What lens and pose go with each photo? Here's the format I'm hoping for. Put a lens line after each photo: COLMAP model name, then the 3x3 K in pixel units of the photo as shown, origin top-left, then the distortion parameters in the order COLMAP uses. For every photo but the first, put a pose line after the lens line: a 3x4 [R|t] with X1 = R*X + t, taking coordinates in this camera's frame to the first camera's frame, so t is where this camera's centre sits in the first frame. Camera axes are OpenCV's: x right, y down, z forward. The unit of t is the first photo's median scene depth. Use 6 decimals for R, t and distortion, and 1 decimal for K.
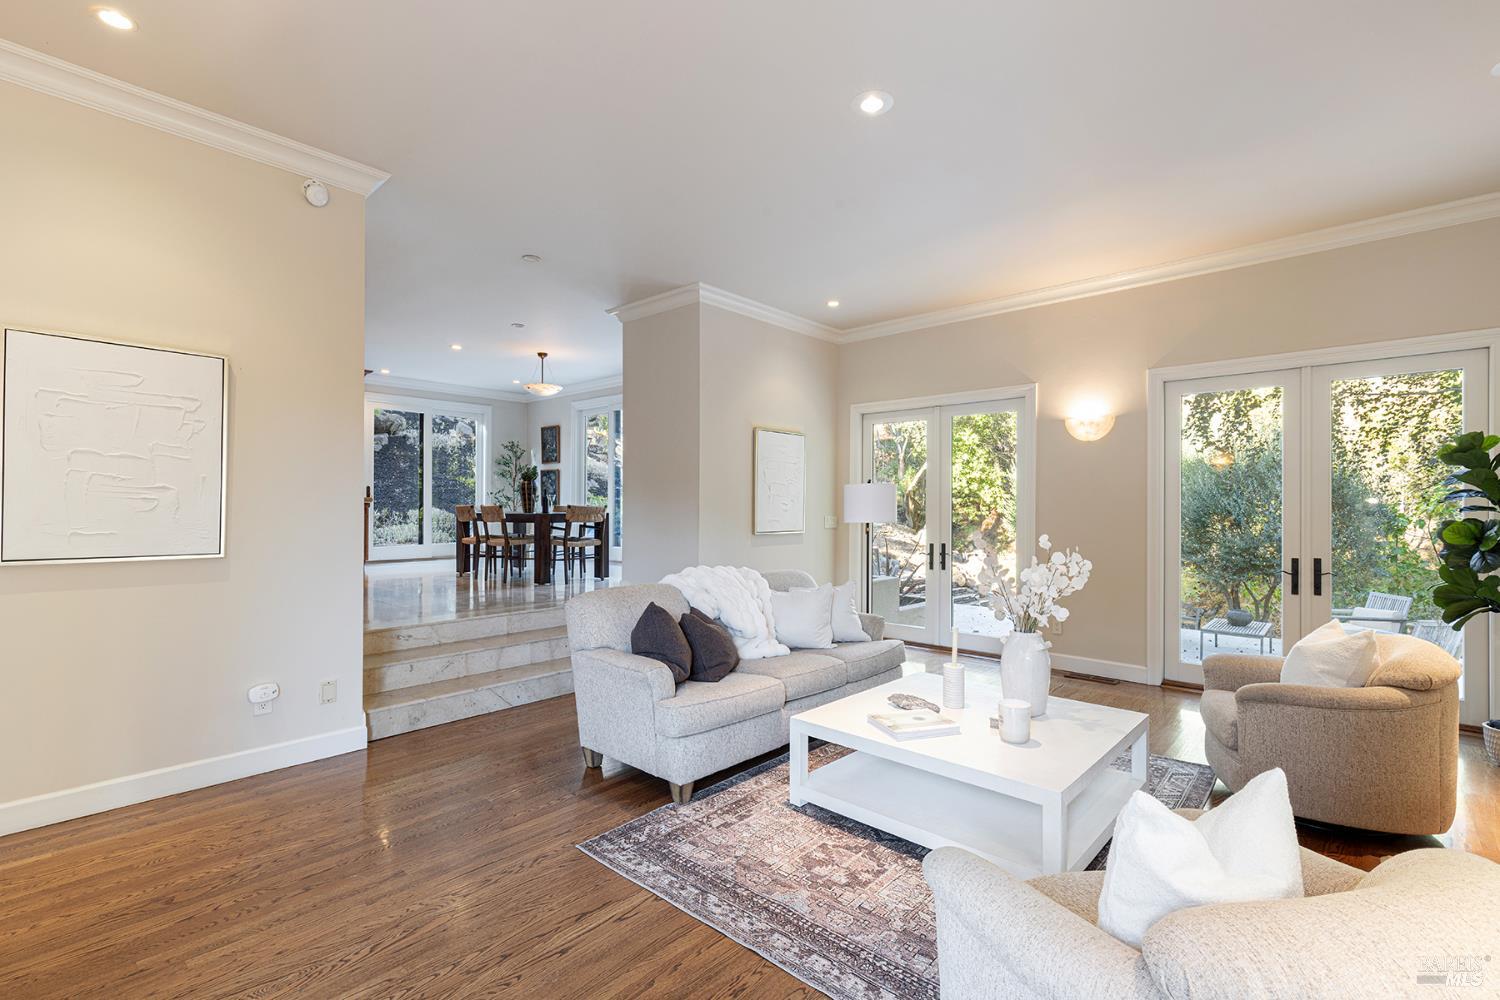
lens RADIAL K [[675.1, 0, 765.6], [0, 675.1, 488.2], [0, 0, 1]] dist [0.008384, -0.001008]
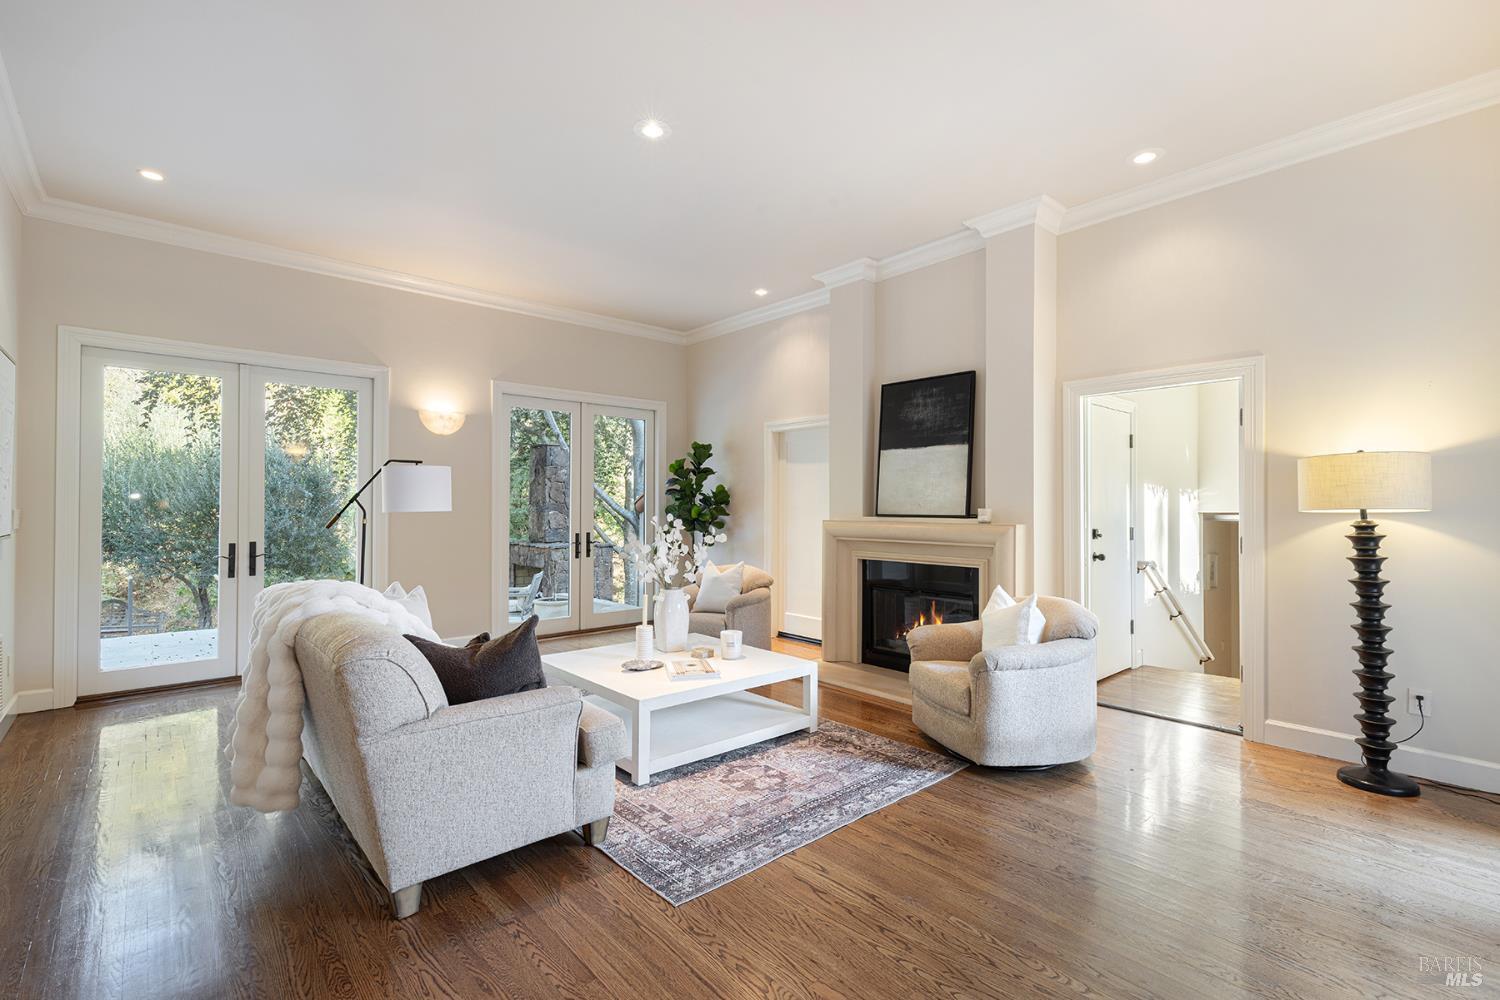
lens RADIAL K [[675.1, 0, 724.1], [0, 675.1, 508.0], [0, 0, 1]] dist [0.008384, -0.001008]
pose [[0.138671, -0.011134, 0.990276, -1.090663], [-0.038356, 0.999126, 0.016605, 0.023834], [-0.989595, -0.040286, 0.138122, 0.846220]]
